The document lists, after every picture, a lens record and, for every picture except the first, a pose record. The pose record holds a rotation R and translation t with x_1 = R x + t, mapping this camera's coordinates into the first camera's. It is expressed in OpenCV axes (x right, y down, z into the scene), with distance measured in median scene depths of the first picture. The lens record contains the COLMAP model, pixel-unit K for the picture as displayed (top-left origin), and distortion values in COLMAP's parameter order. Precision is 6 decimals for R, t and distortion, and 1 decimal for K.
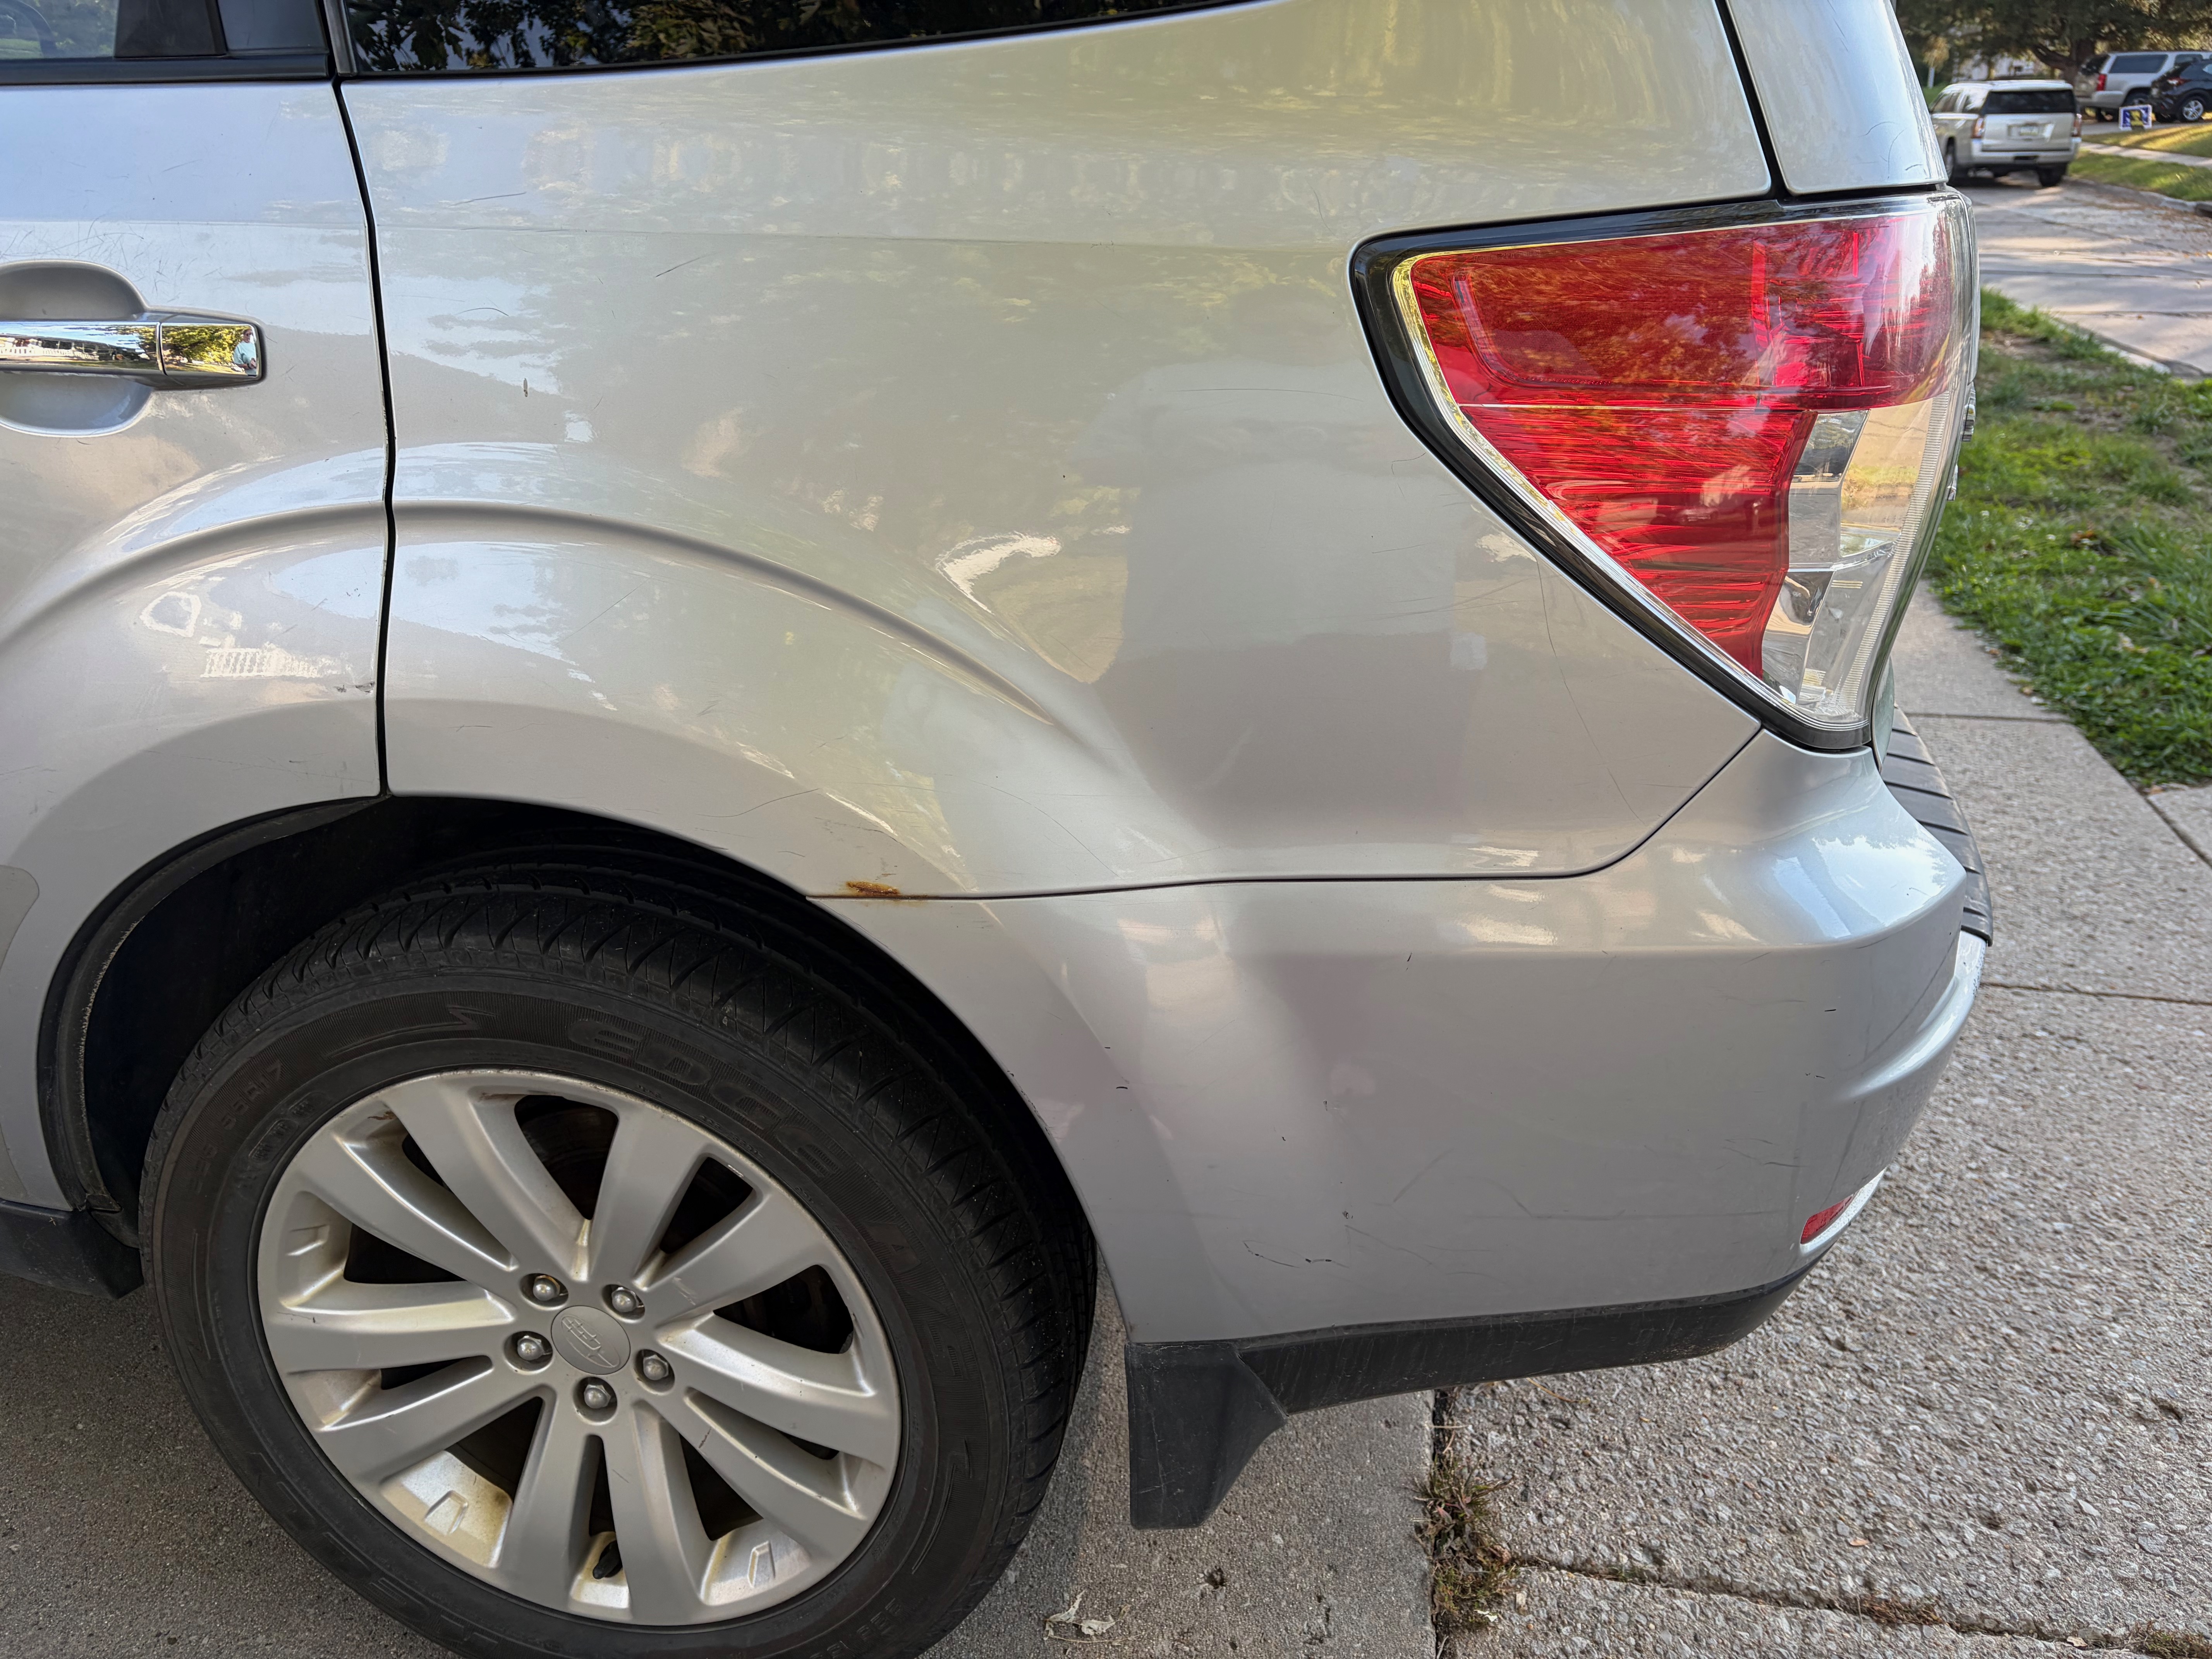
lens RADIAL K [[1701.1, 0, 1106.0], [0, 1701.1, 829.5], [0, 0, 1]] dist [0.000205, -0.030915]
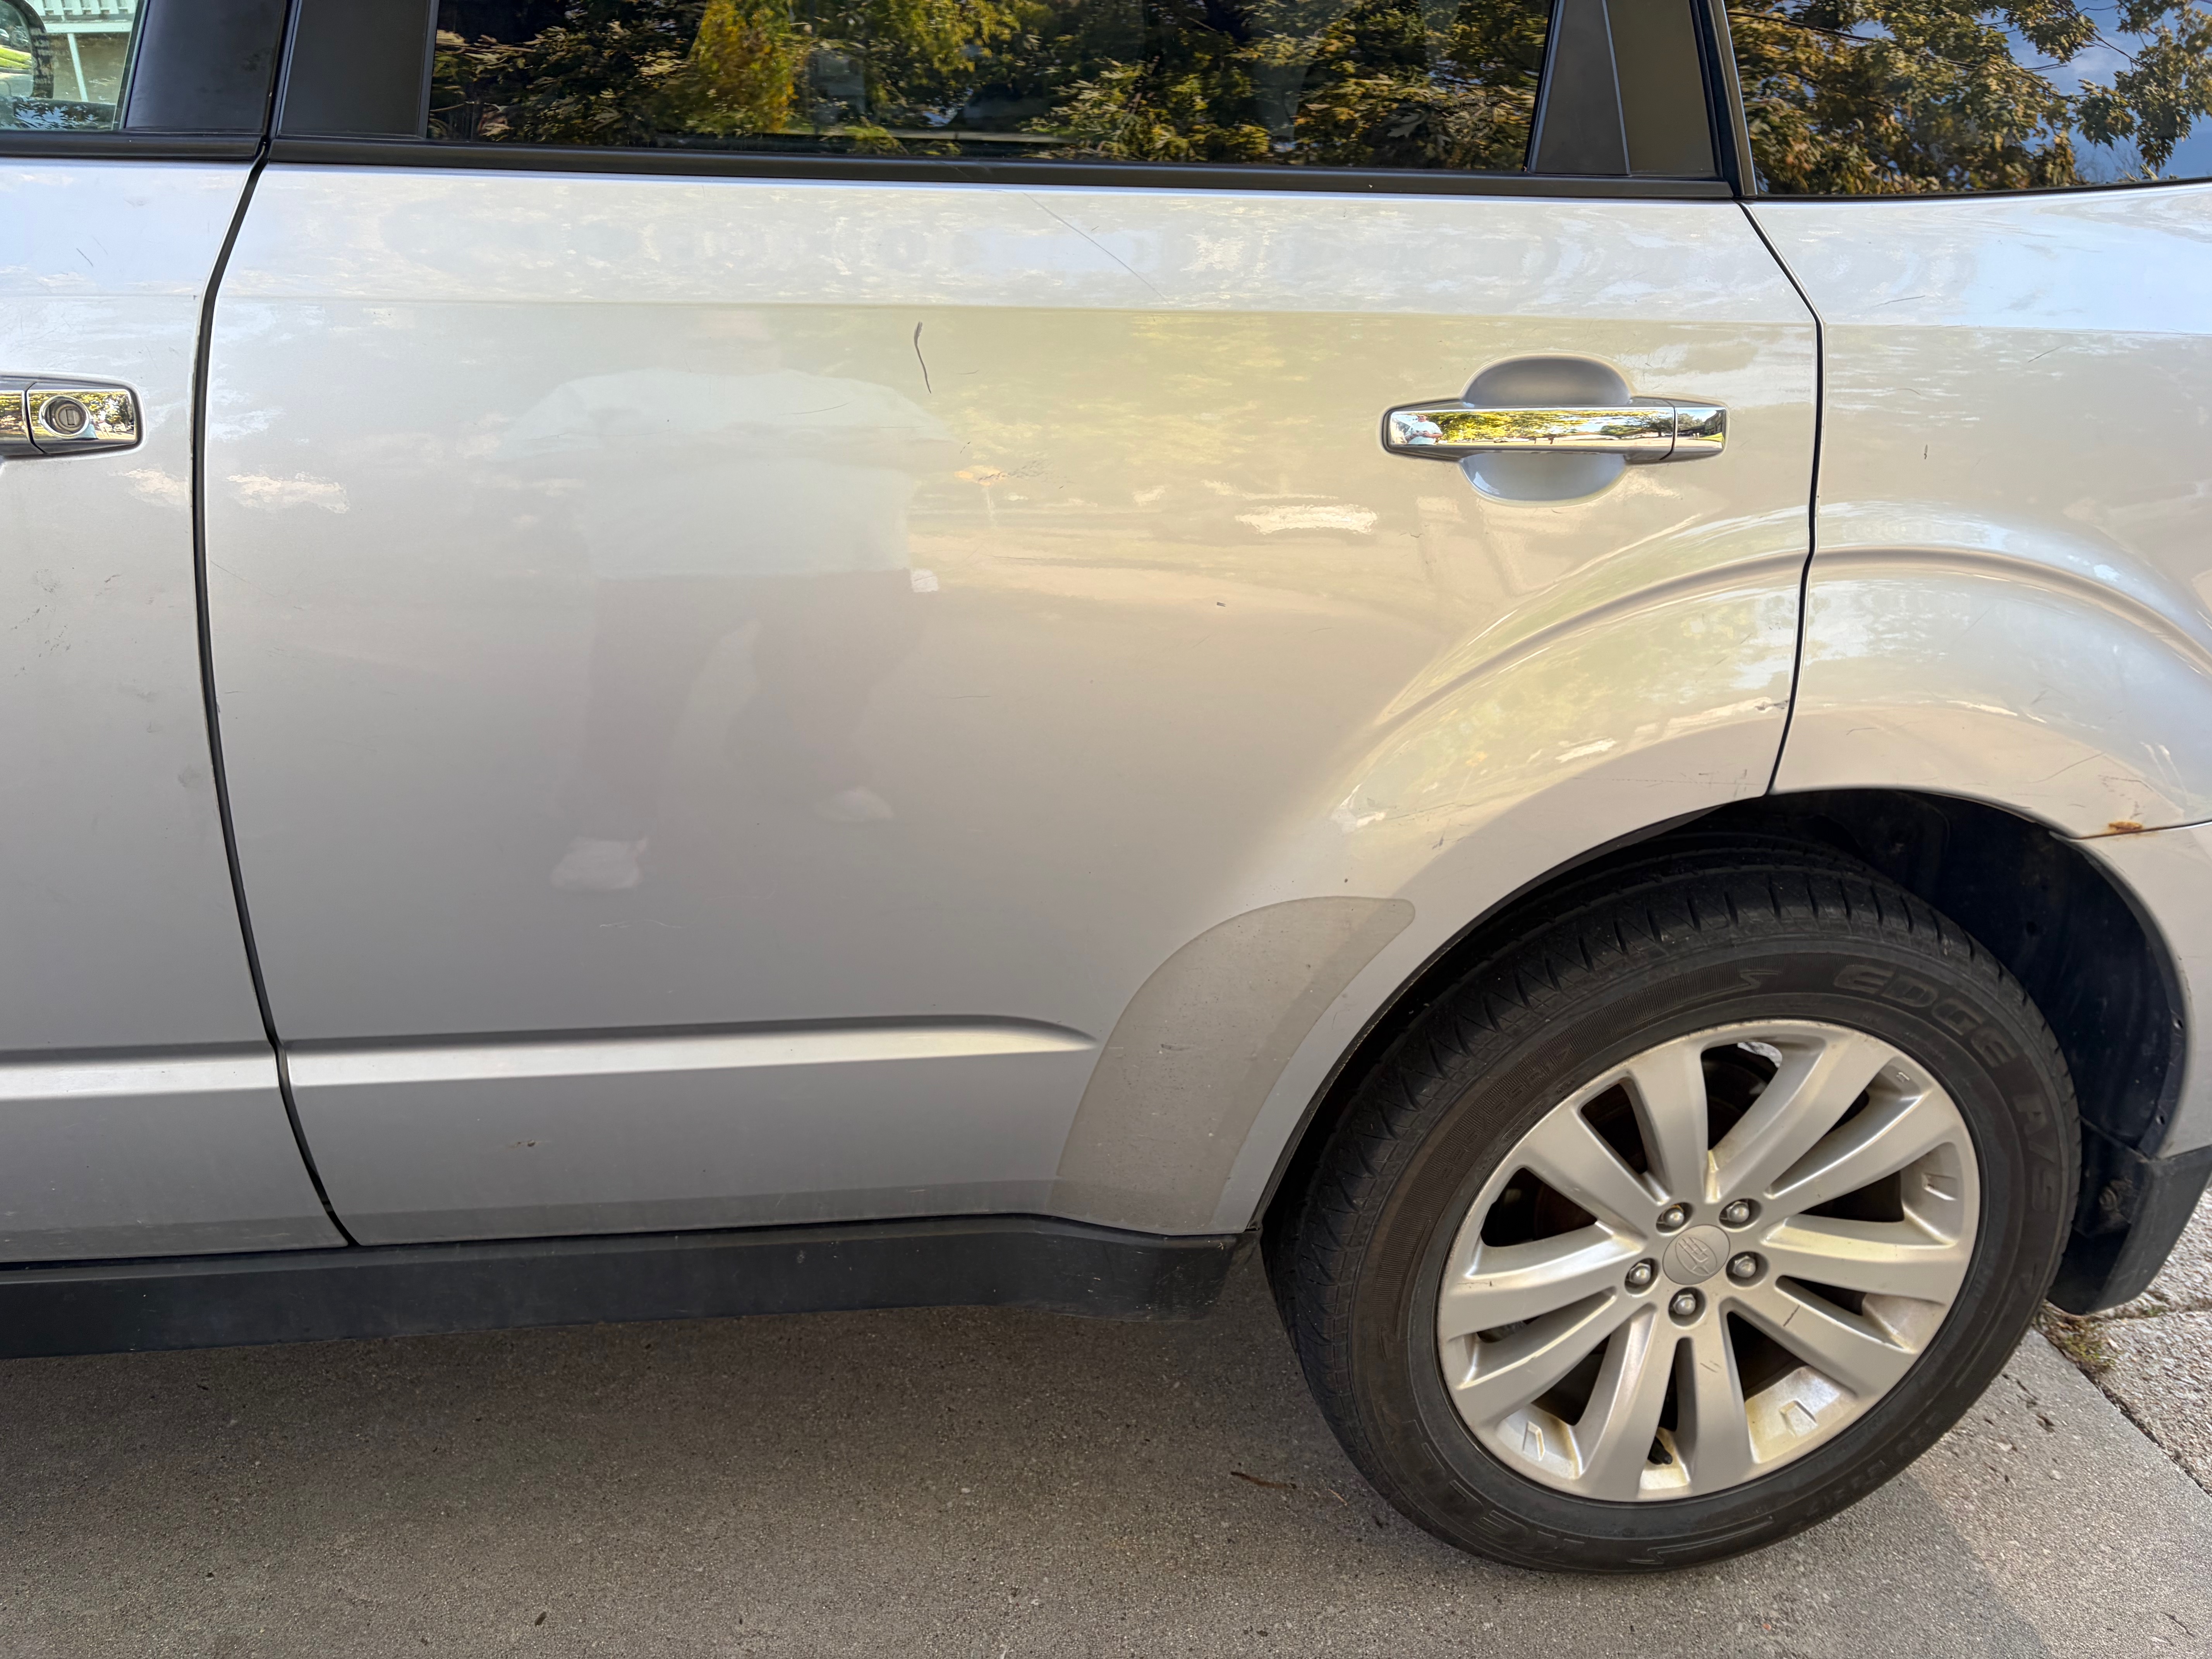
lens RADIAL K [[1647.9, 0, 1109.6], [0, 1647.9, 822.7], [0, 0, 1]] dist [0.056078, -0.075838]
pose [[0.933365, -0.103058, 0.343814, -0.269359], [0.106892, 0.994240, 0.007840, -0.012735], [-0.342642, 0.029433, 0.939005, 0.012833]]
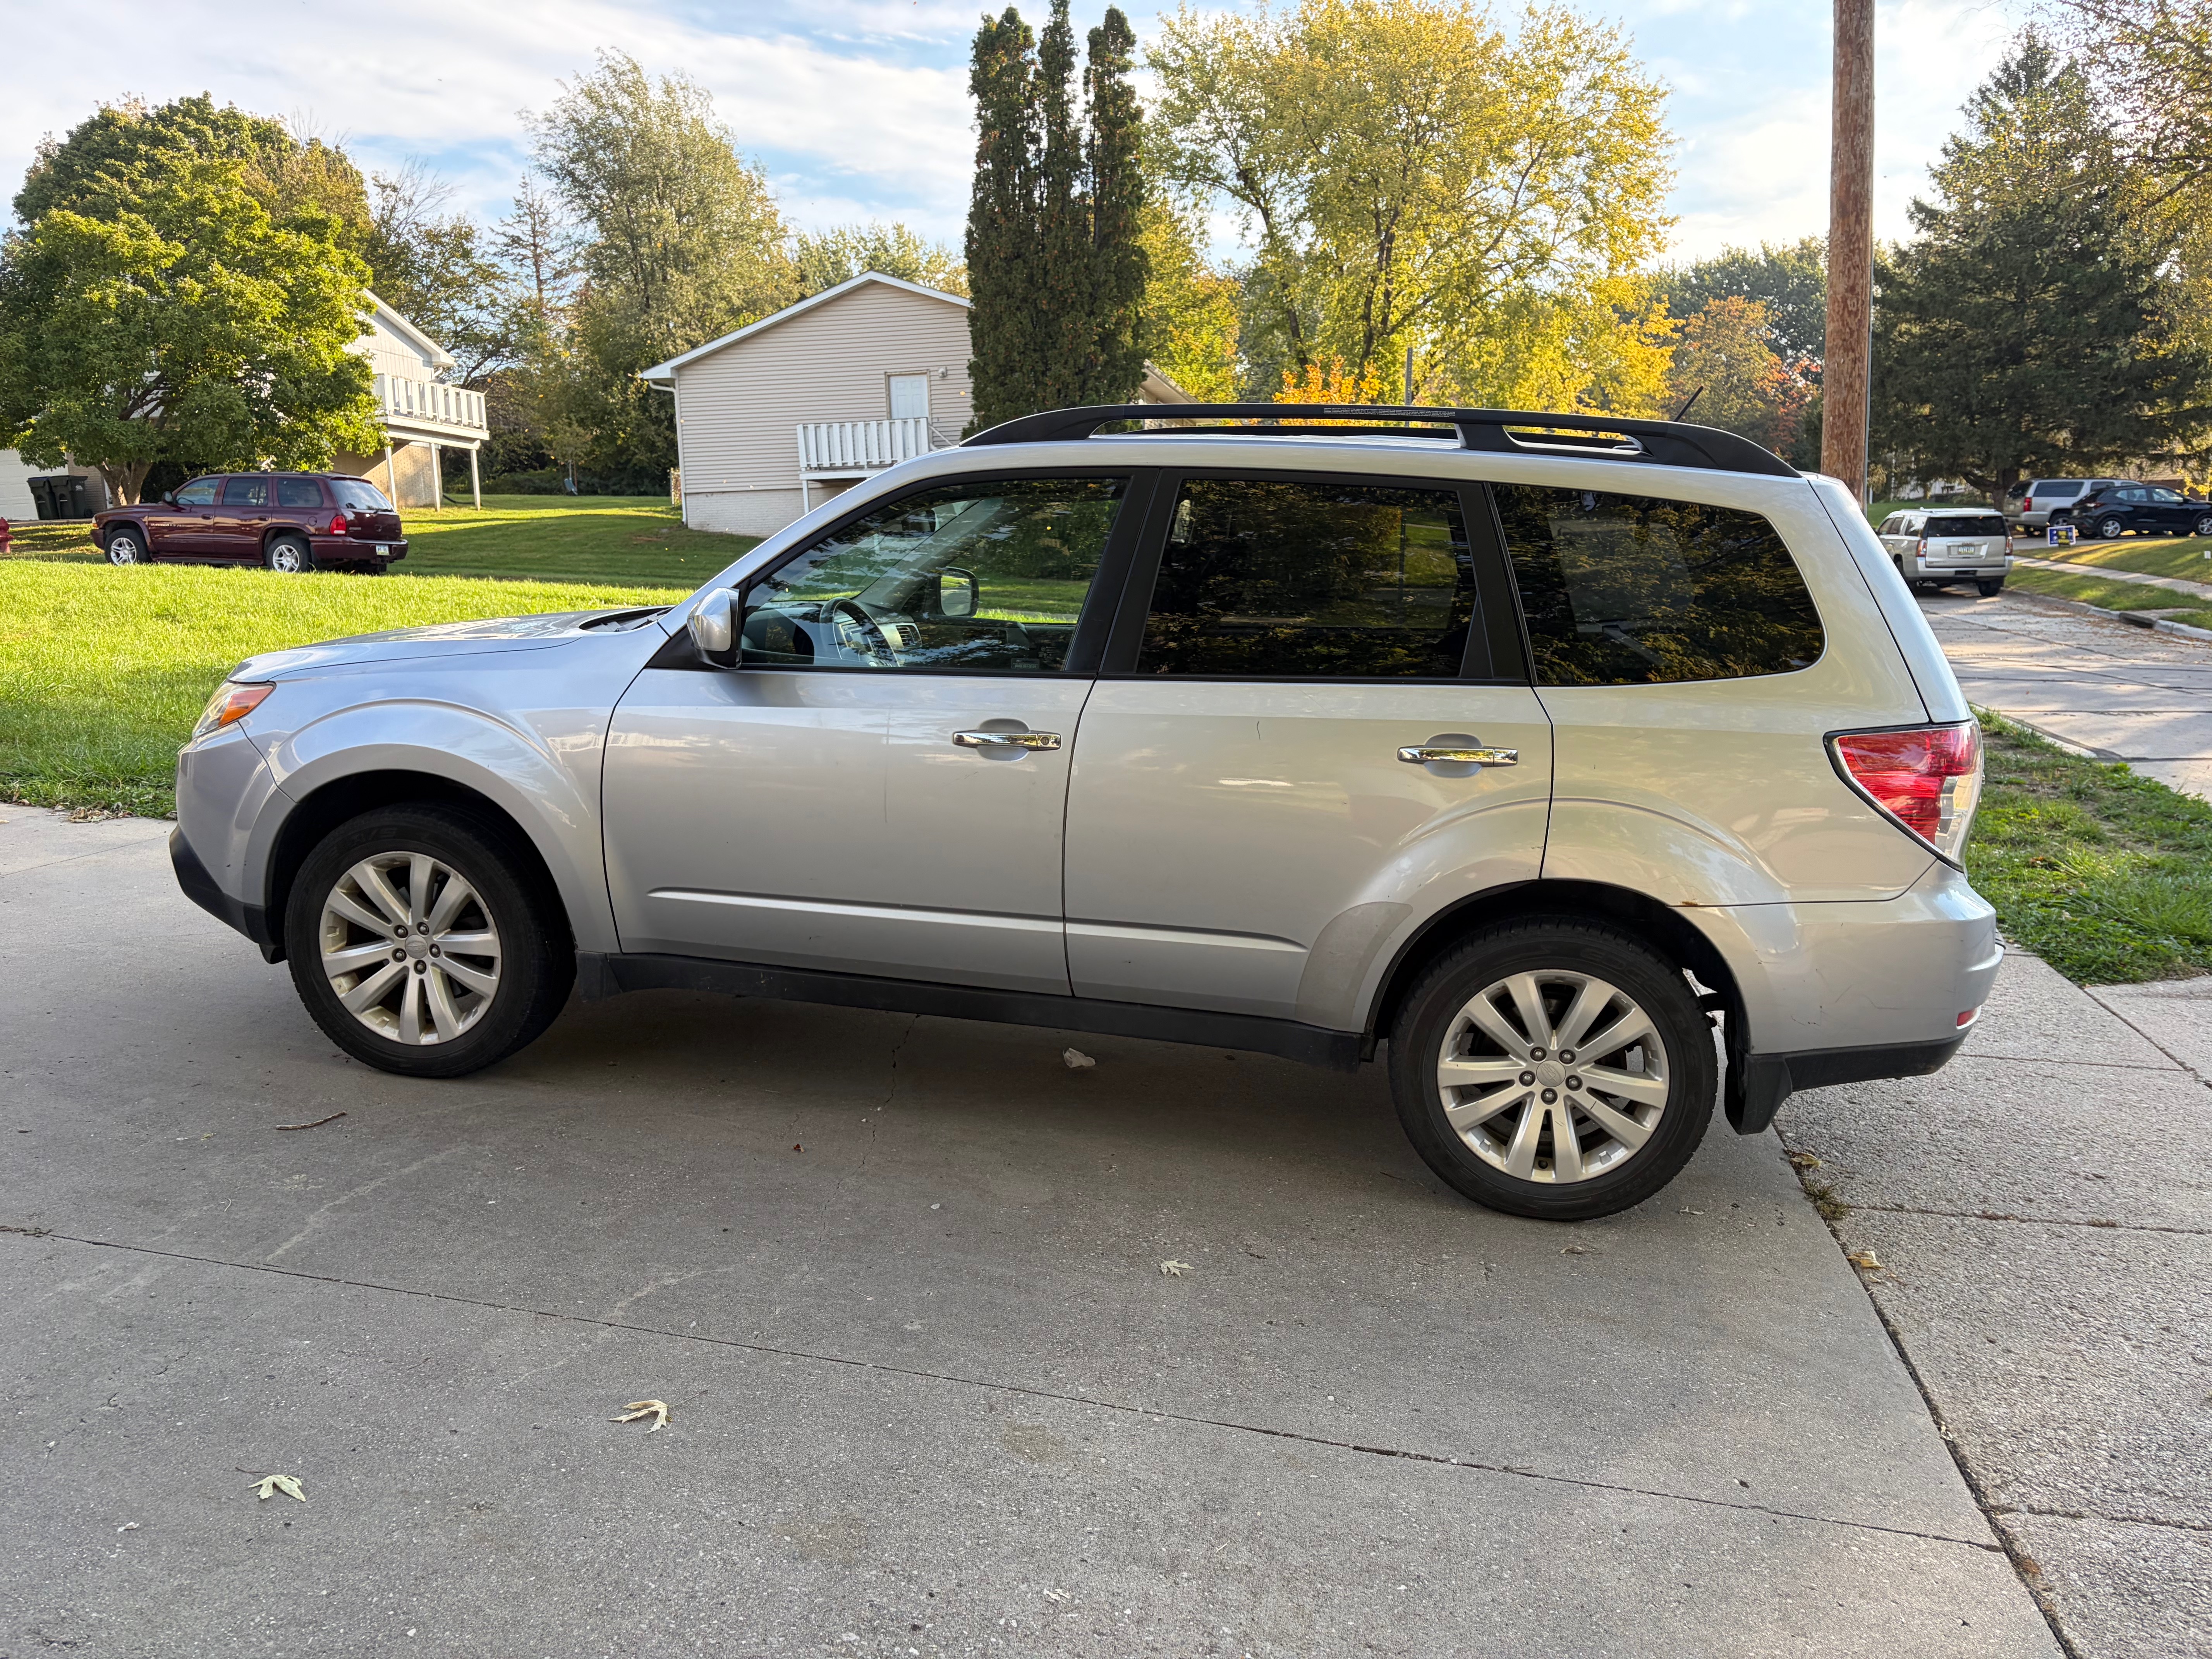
lens RADIAL K [[1678.5, 0, 1106.0], [0, 1678.5, 829.5], [0, 0, 1]] dist [0.044516, -0.065870]
pose [[0.999944, 0.008877, 0.005781, -0.286056], [-0.007450, 0.977260, -0.211914, 0.132678], [-0.007530, 0.211860, 0.977271, -0.514396]]
